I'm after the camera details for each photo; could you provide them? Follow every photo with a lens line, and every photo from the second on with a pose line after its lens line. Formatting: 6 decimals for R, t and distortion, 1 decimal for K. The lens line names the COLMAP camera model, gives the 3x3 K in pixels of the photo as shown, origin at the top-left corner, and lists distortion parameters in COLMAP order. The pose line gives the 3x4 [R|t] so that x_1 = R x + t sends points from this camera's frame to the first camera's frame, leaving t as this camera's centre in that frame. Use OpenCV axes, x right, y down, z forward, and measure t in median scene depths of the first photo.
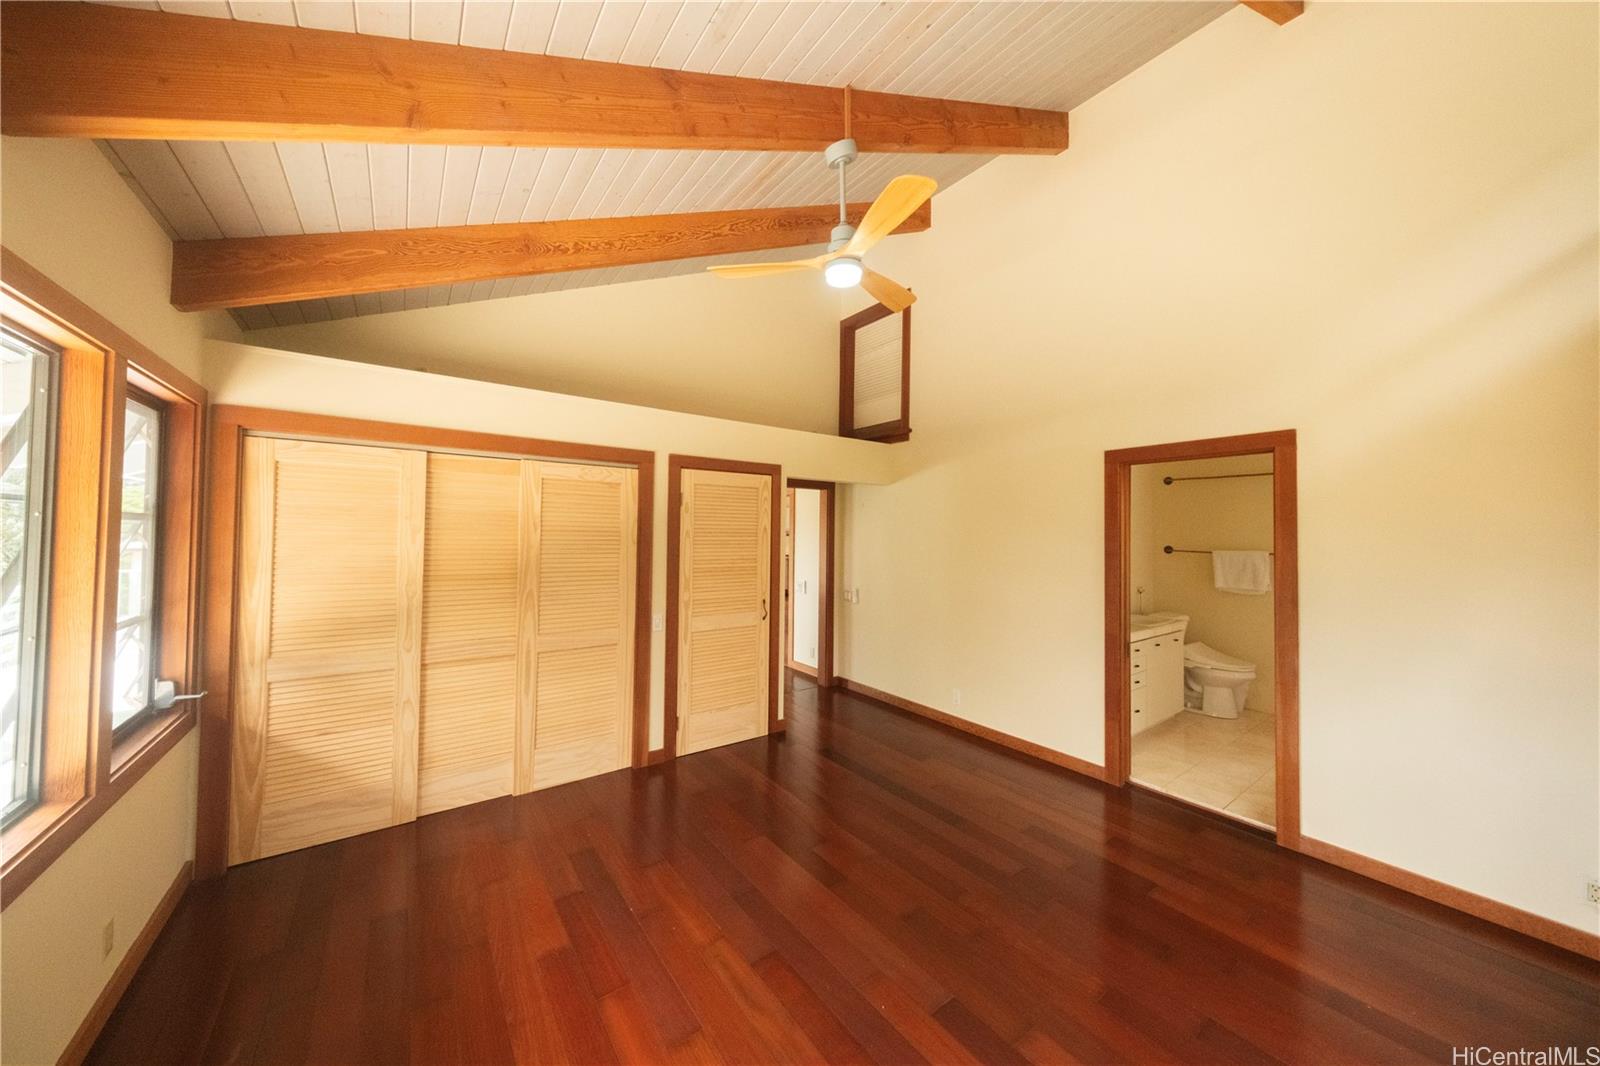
lens RADIAL K [[539.4, 0, 800.0], [0, 539.4, 521.3], [0, 0, 1]] dist [-0.000394, -0.000061]
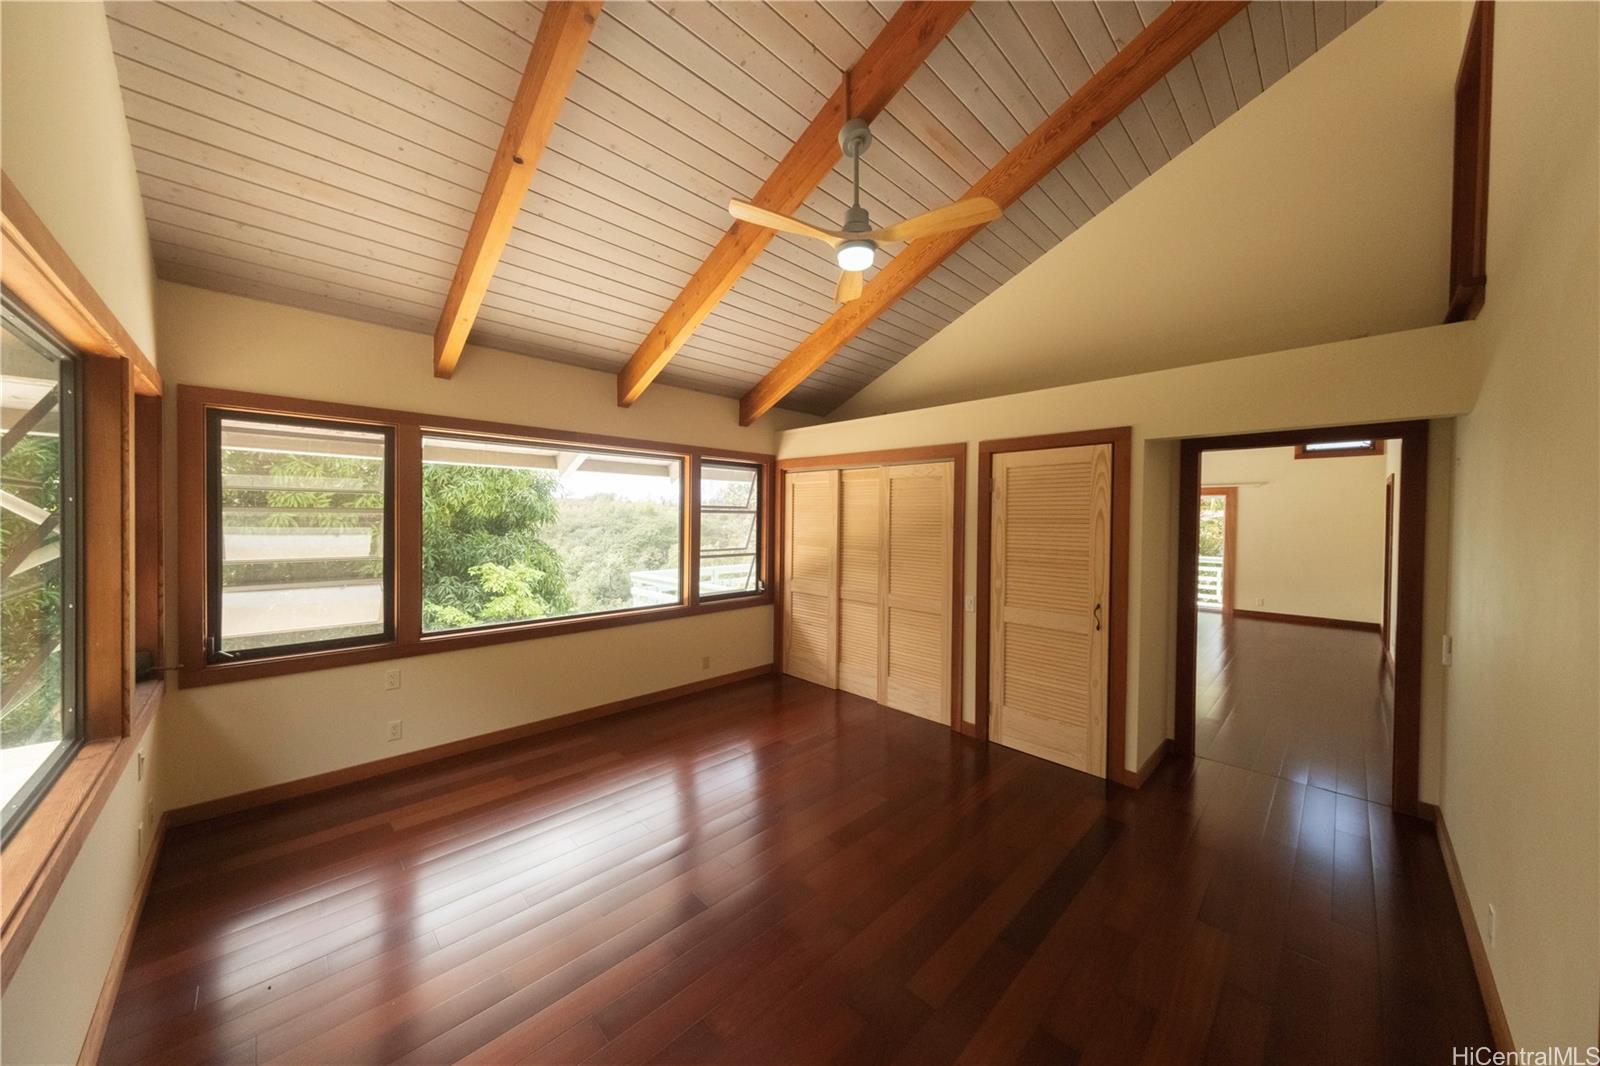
lens RADIAL K [[539.4, 0, 800.0], [0, 539.4, 521.3], [0, 0, 1]] dist [-0.000394, -0.000061]
pose [[0.138357, -0.001251, -0.990382, 0.756234], [0.013872, 0.999904, 0.000675, 0.021374], [0.990285, -0.013832, 0.138361, 0.536989]]
